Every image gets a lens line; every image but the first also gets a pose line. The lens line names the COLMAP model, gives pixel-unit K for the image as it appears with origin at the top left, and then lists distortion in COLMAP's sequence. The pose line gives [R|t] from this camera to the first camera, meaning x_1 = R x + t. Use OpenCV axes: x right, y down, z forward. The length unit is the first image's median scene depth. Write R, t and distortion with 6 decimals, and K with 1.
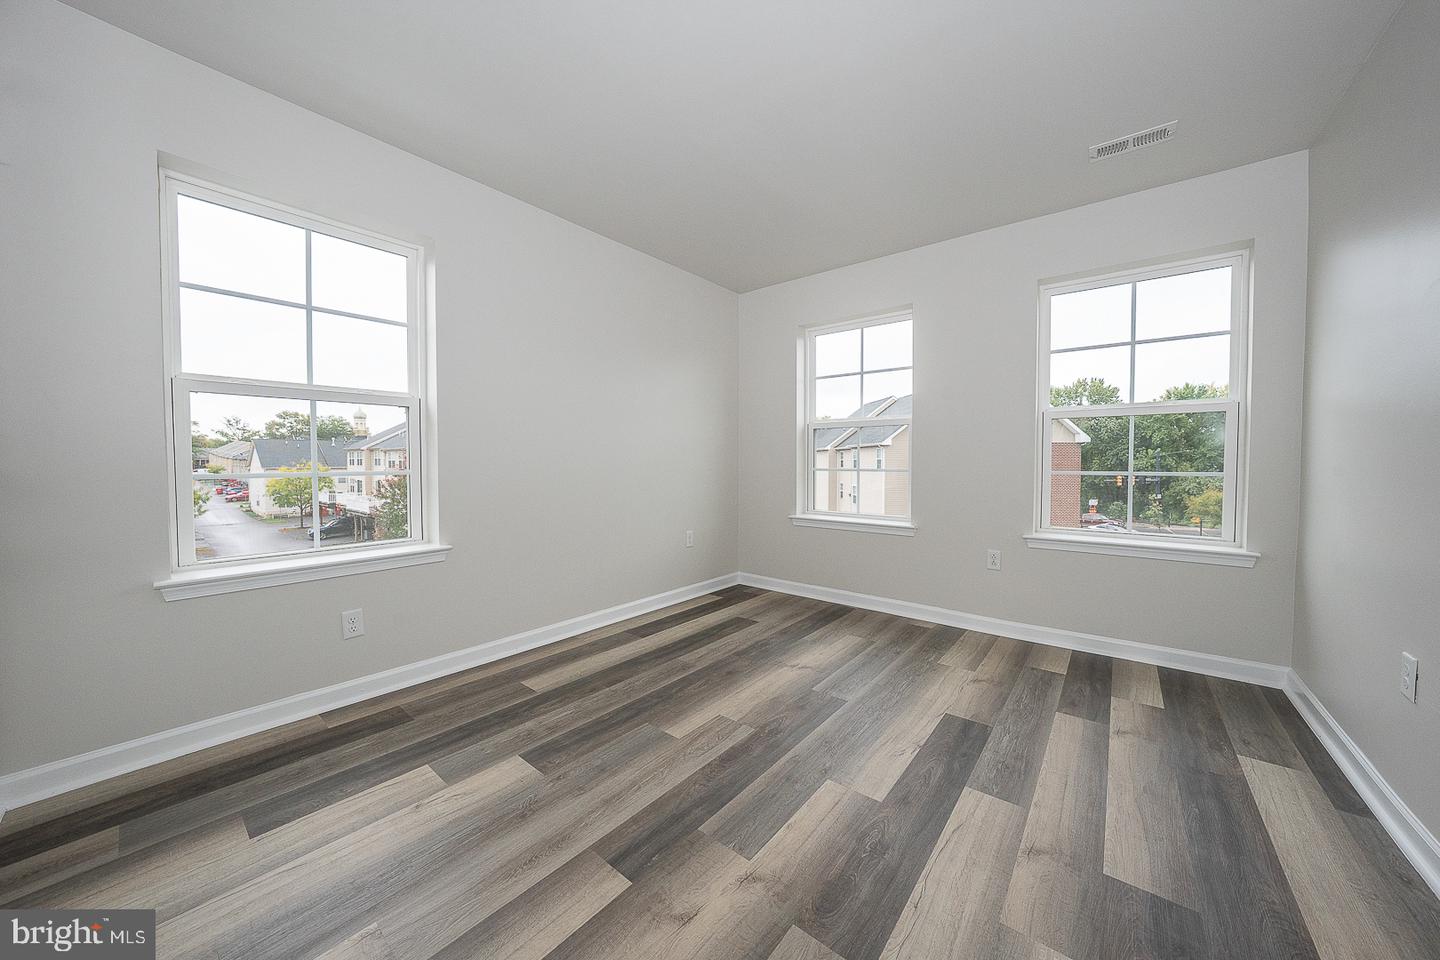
lens RADIAL K [[497.6, 0, 723.6], [0, 497.6, 478.7], [0, 0, 1]] dist [-0.029423, 0.007549]
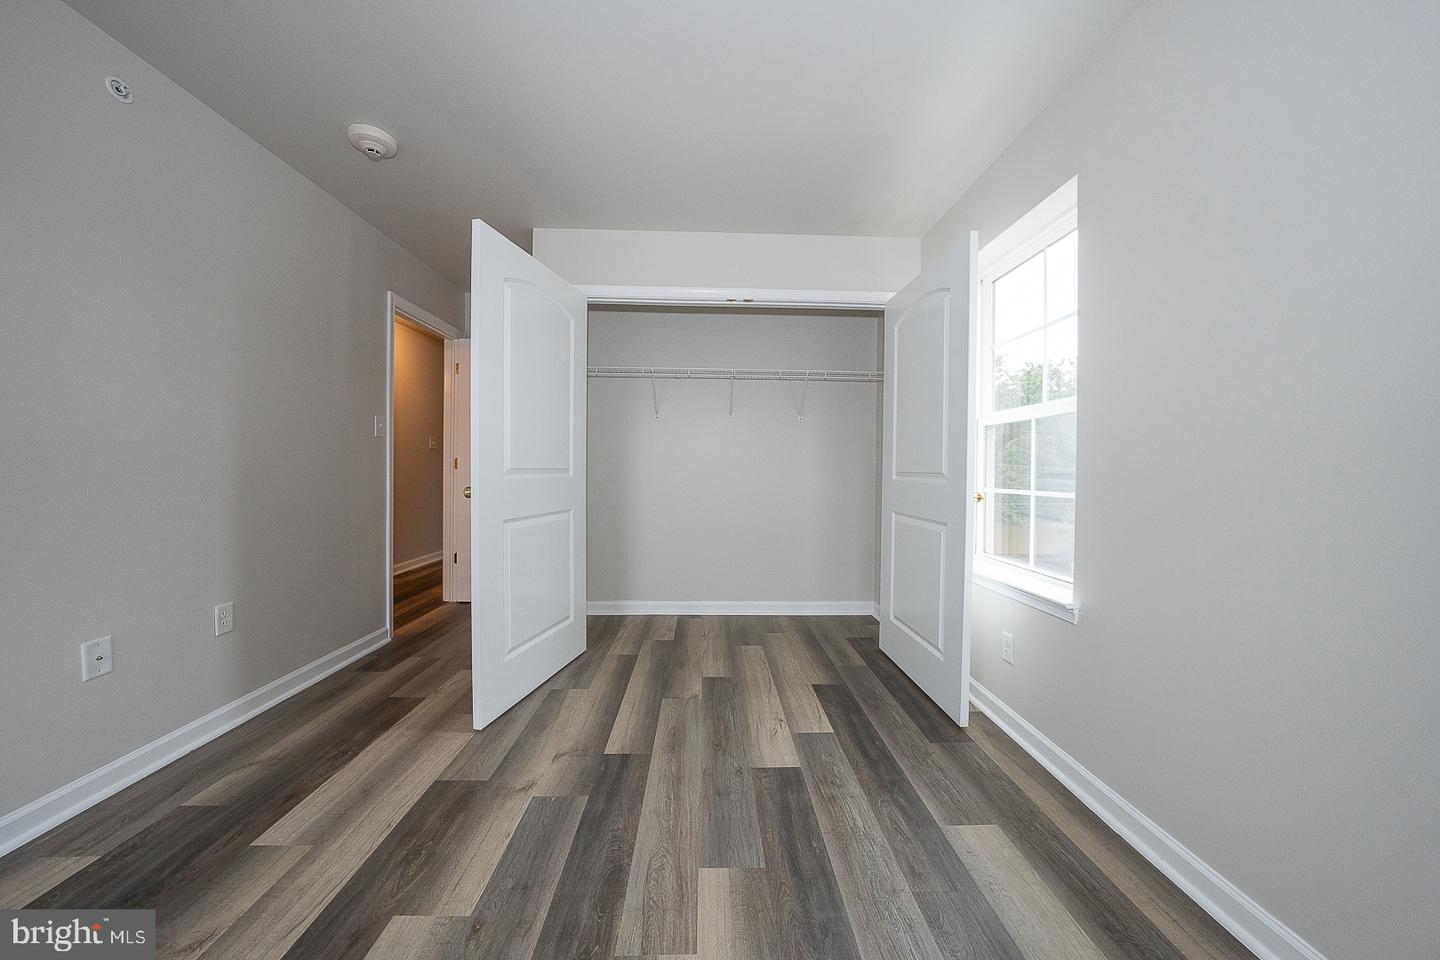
lens RADIAL K [[497.6, 0, 723.6], [0, 497.6, 478.7], [0, 0, 1]] dist [-0.029423, 0.007549]
pose [[-0.756201, 0.004072, -0.654327, 0.283150], [-0.034211, 0.998367, 0.045751, -0.058991], [0.653445, 0.056982, -0.754827, 1.252746]]
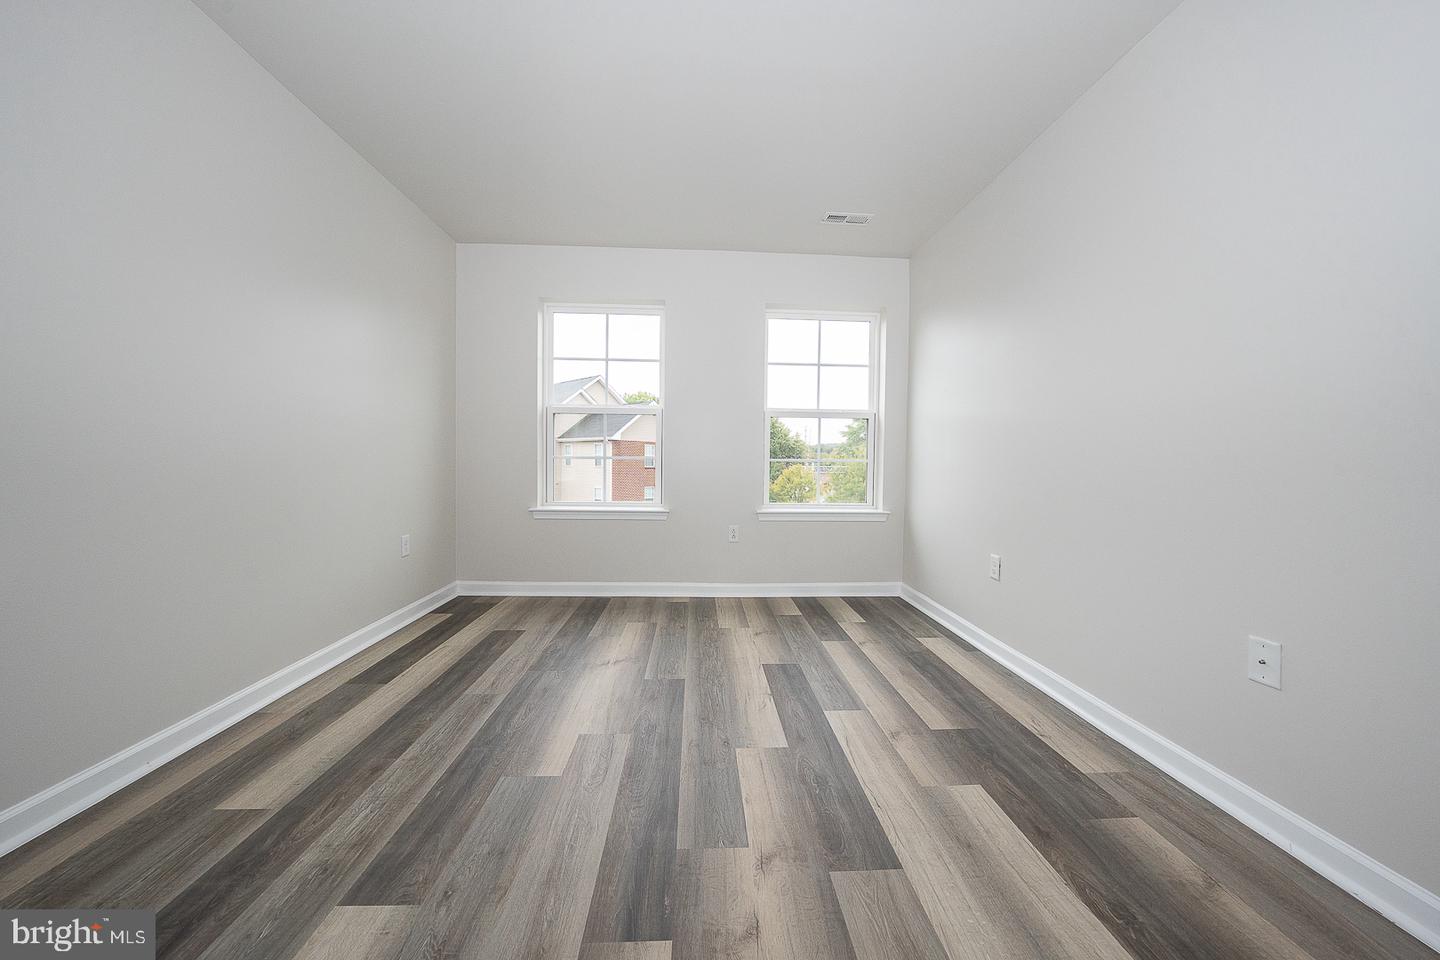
lens RADIAL K [[497.6, 0, 723.6], [0, 497.6, 478.7], [0, 0, 1]] dist [-0.029423, 0.007549]
pose [[0.742929, -0.017068, 0.669152, -0.348565], [0.012049, 0.999854, 0.012126, 0.024183], [-0.669261, -0.000946, 0.743027, 0.179053]]
